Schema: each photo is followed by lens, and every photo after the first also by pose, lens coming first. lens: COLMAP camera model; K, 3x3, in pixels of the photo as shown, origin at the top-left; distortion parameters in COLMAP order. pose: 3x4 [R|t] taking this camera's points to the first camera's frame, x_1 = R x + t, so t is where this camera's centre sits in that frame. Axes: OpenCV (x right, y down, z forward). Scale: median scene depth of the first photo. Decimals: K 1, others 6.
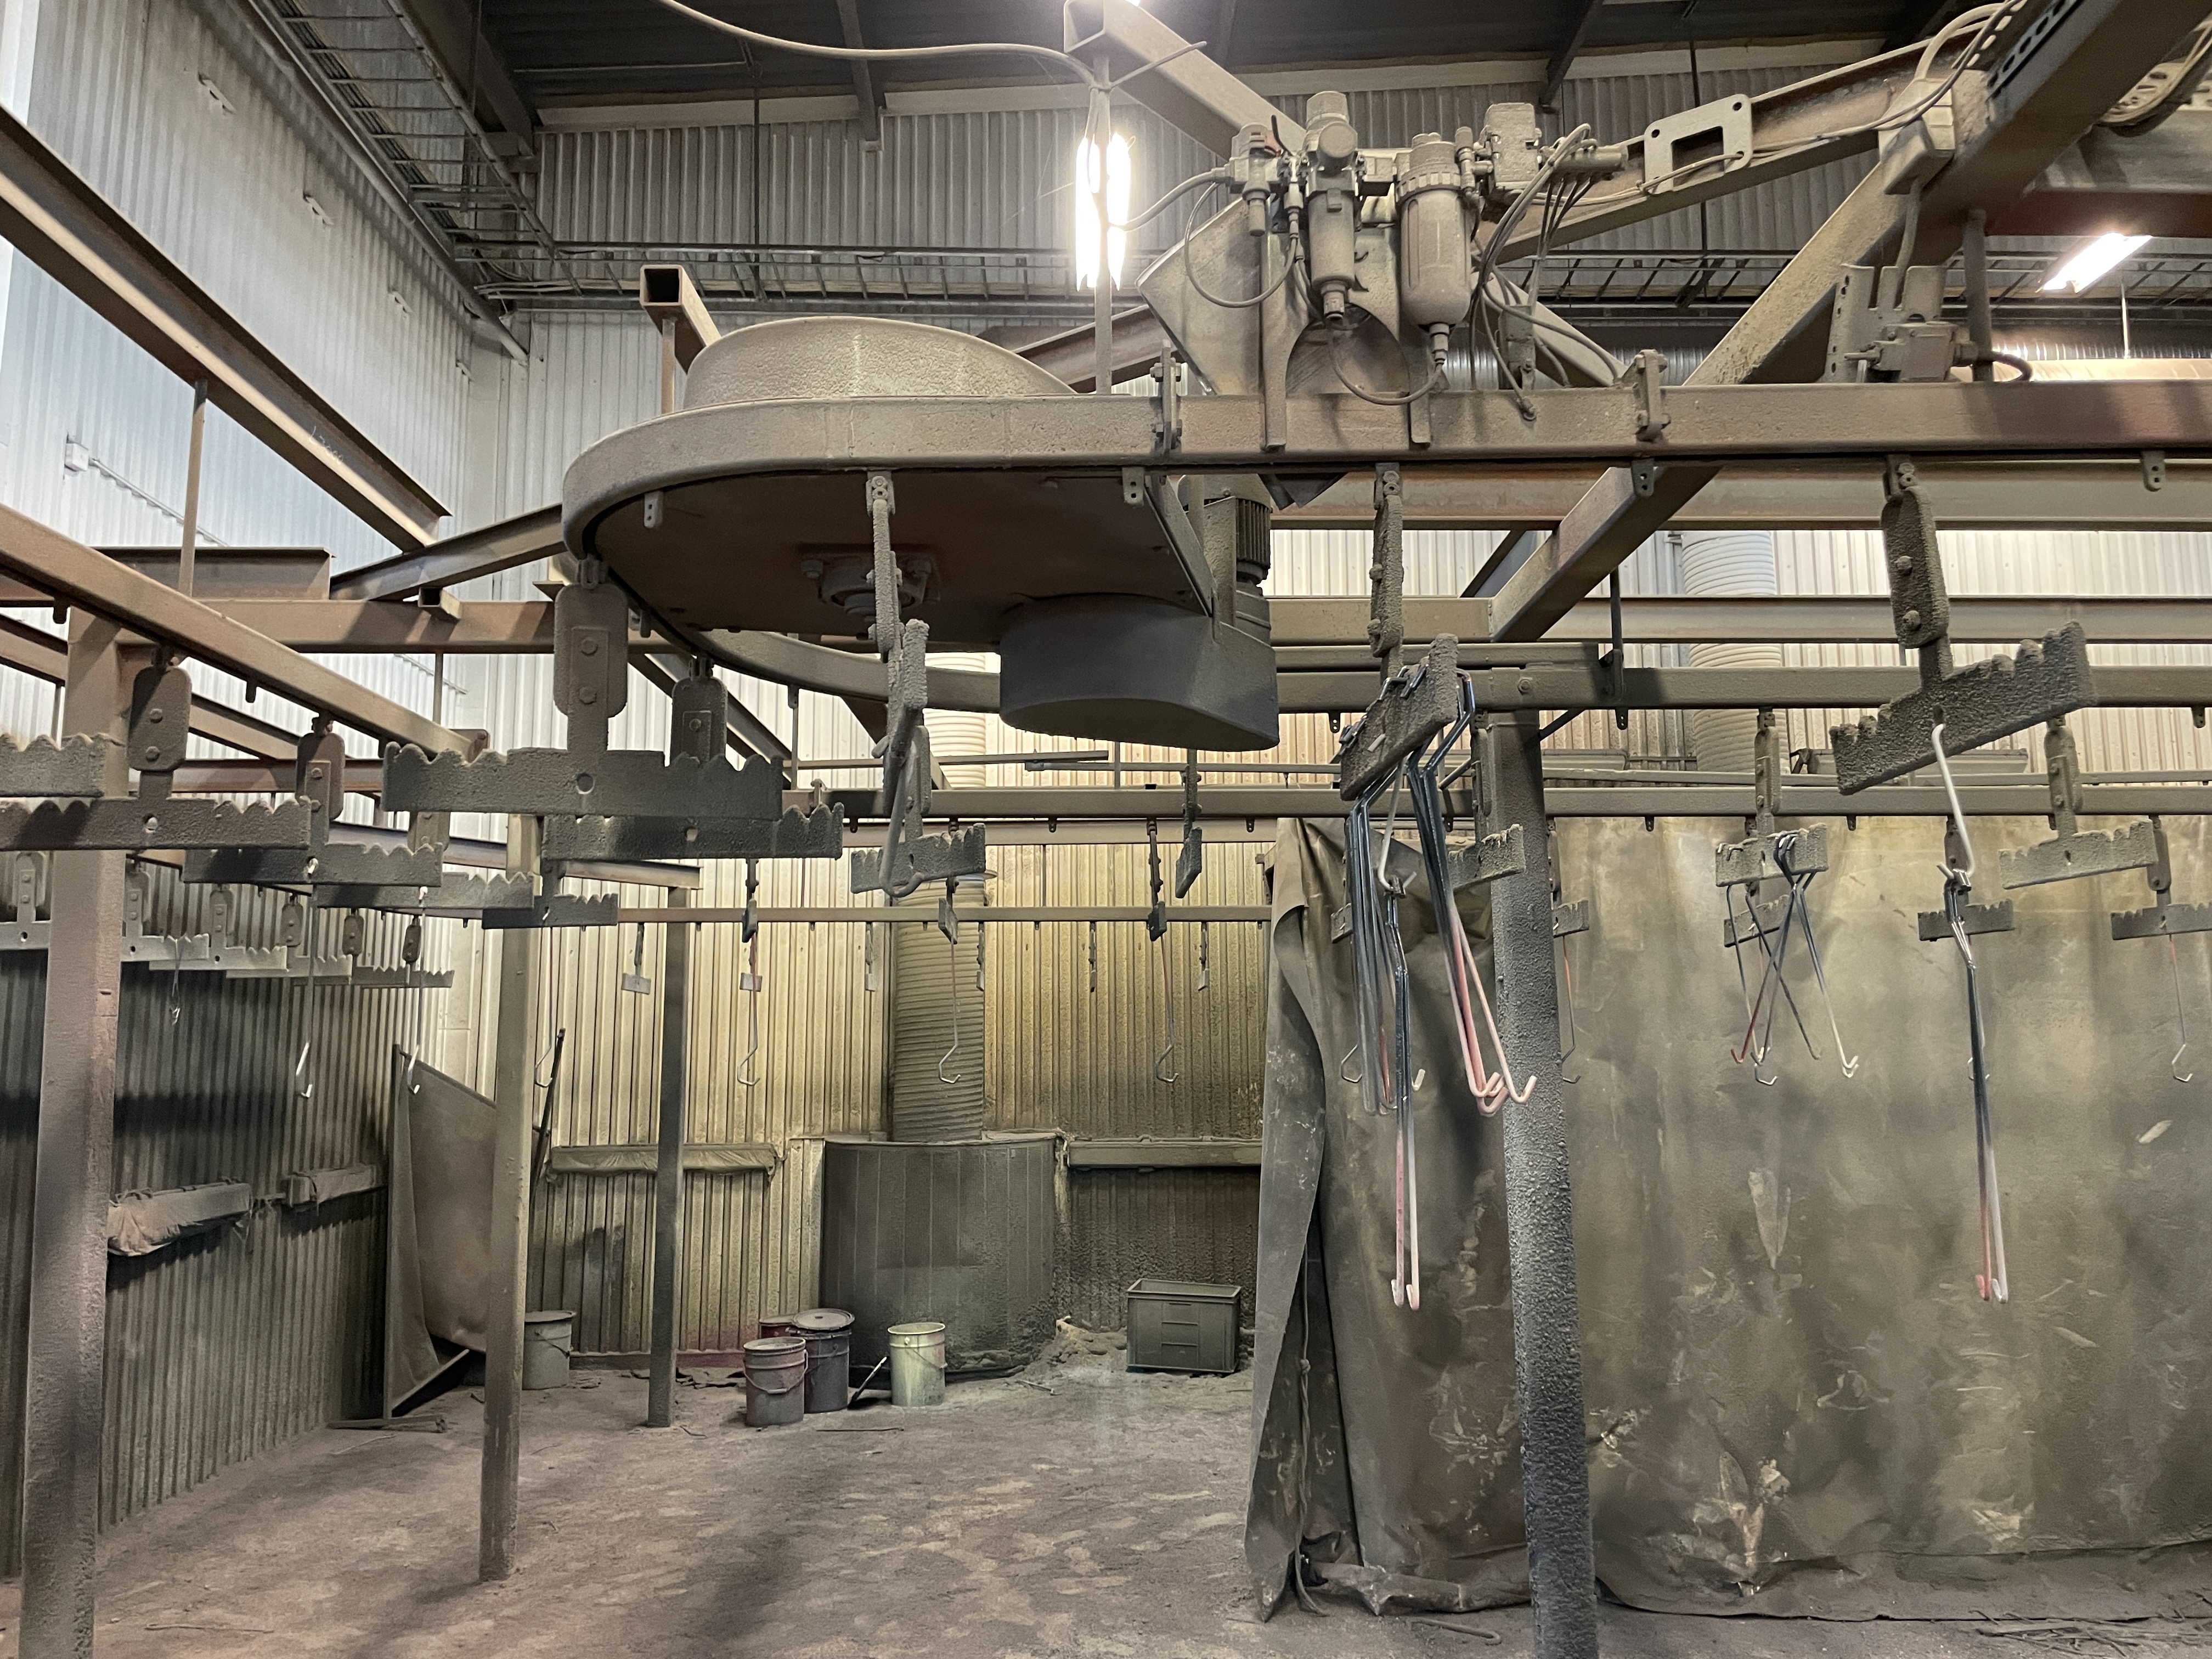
lens RADIAL K [[1686.5, 0, 1108.0], [0, 1686.5, 822.8], [0, 0, 1]] dist [0.042700, -0.008772]
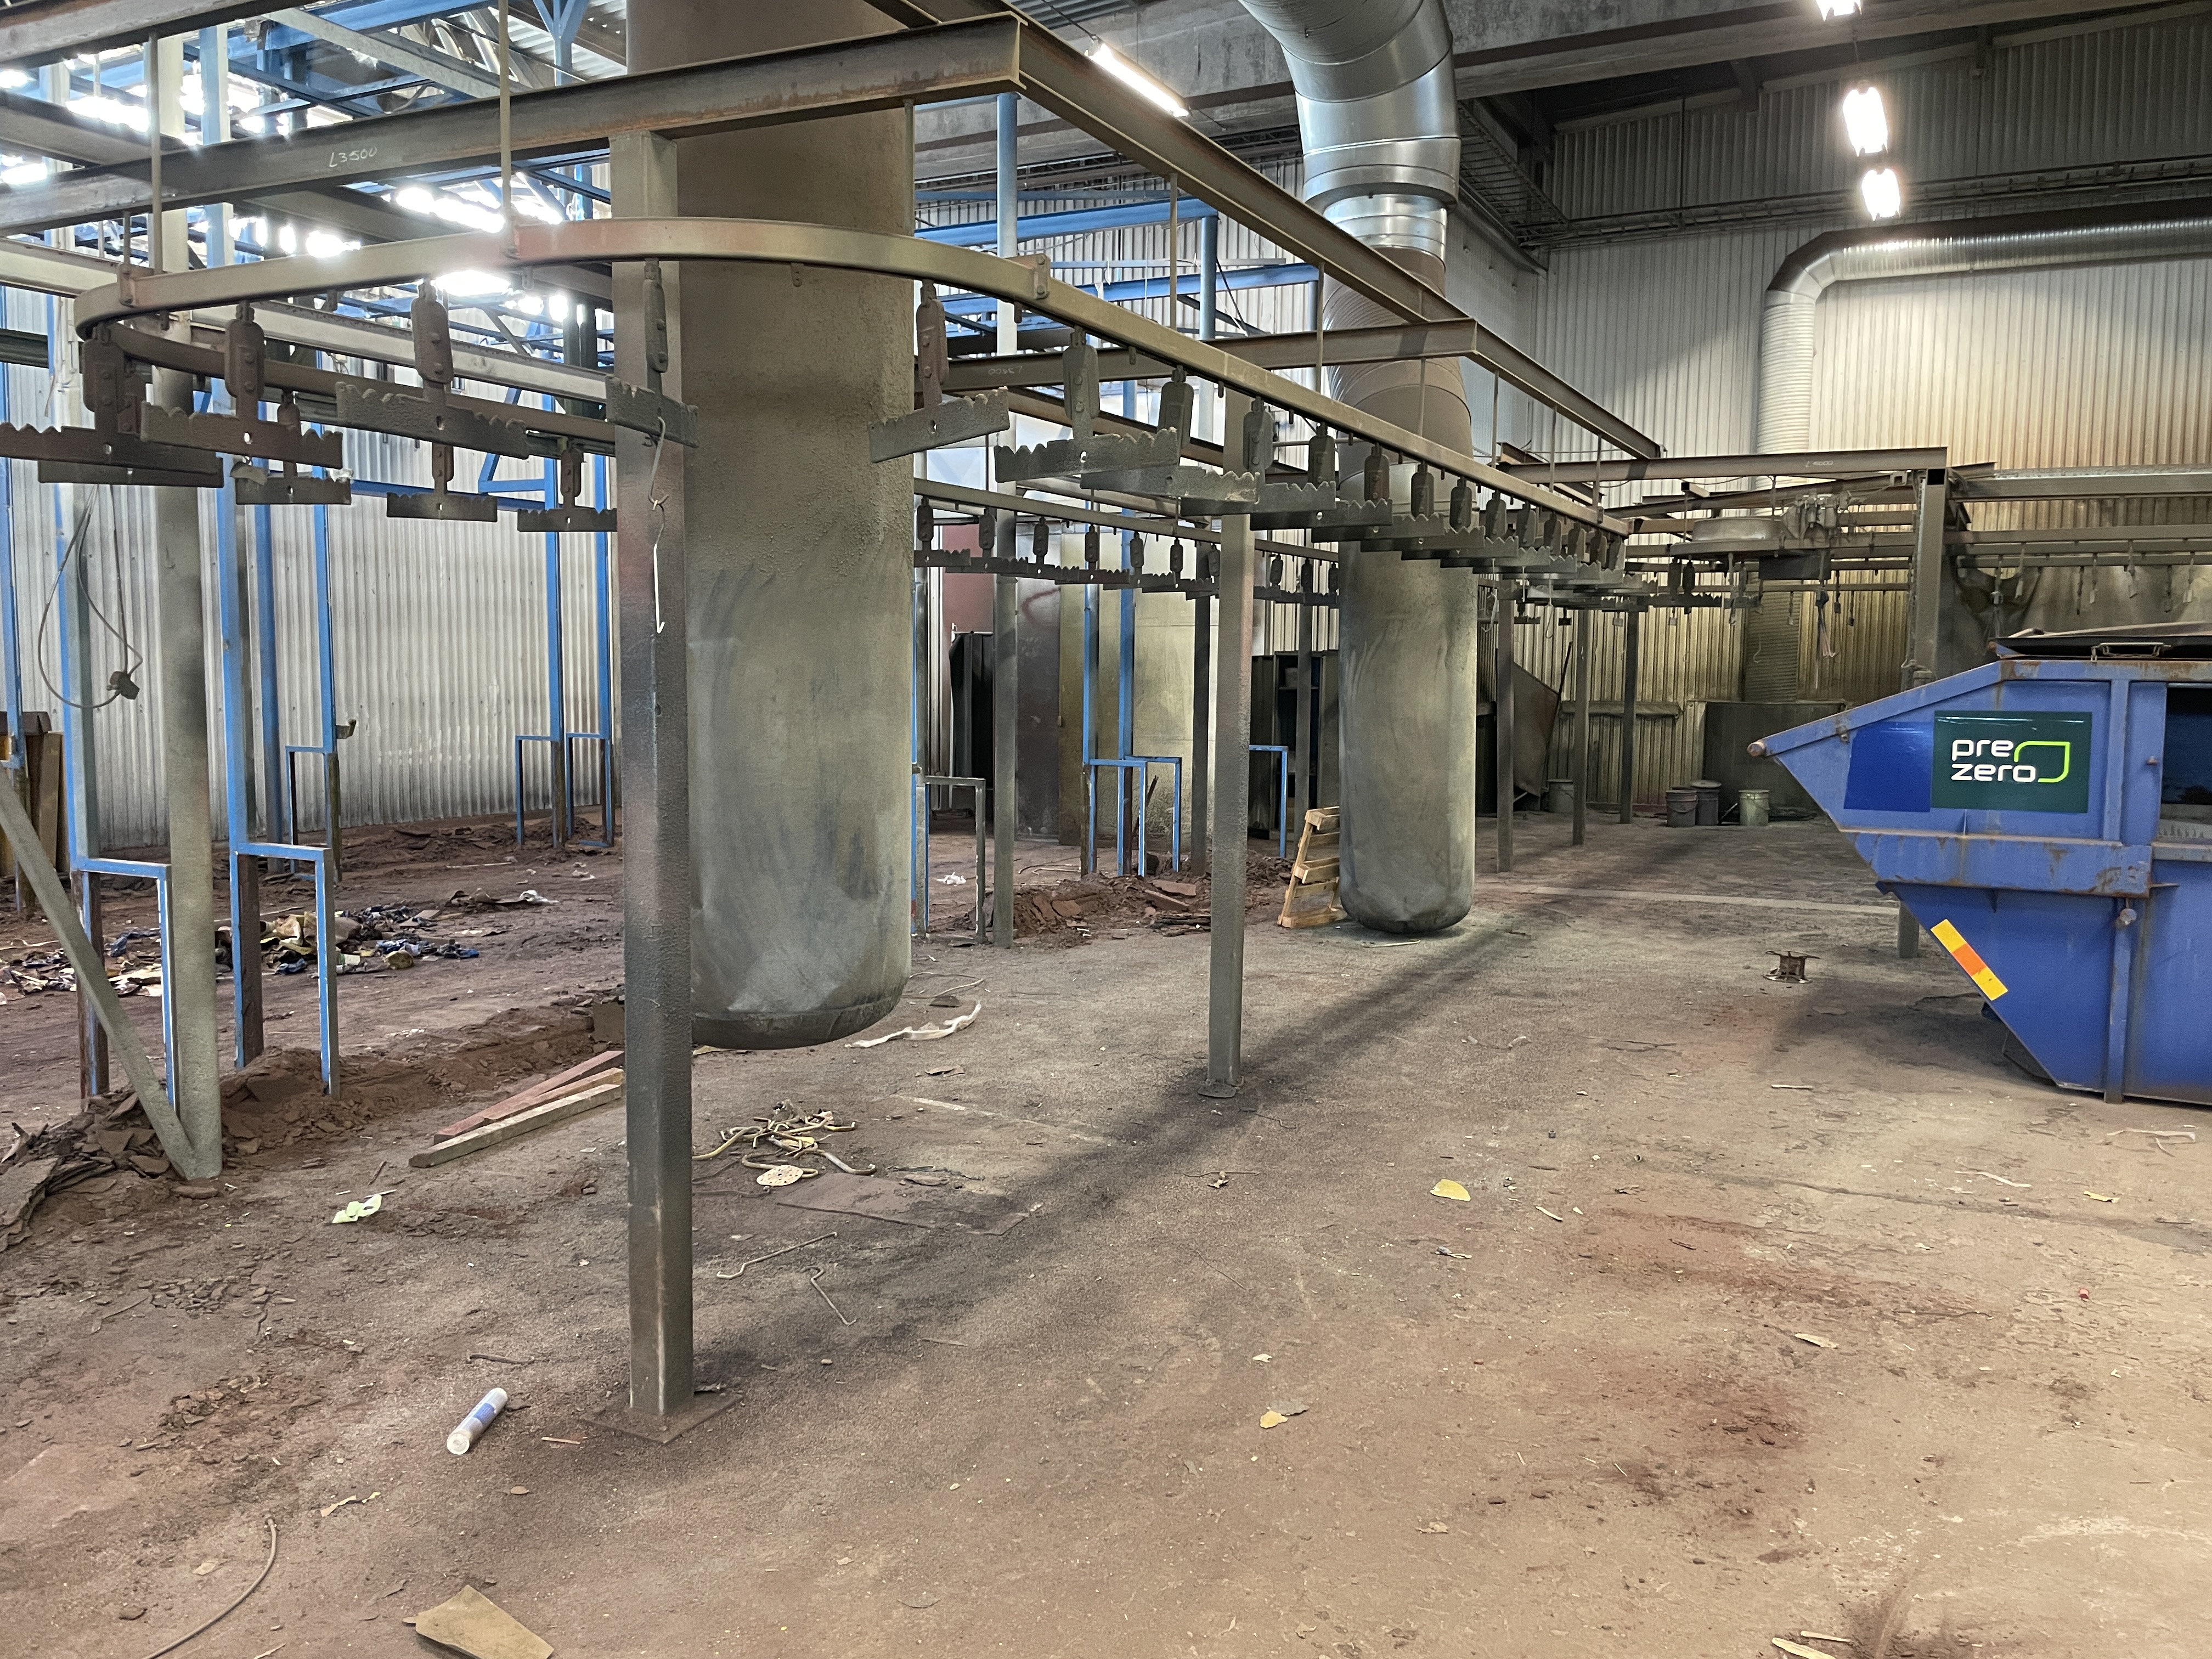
lens RADIAL K [[1686.5, 0, 1109.4], [0, 1686.5, 811.1], [0, 0, 1]] dist [0.042700, -0.008772]
pose [[0.881820, 0.057550, -0.468062, 0.140251], [0.054041, 0.973656, 0.221526, -0.151517], [0.468480, -0.220641, 0.855479, -0.974982]]
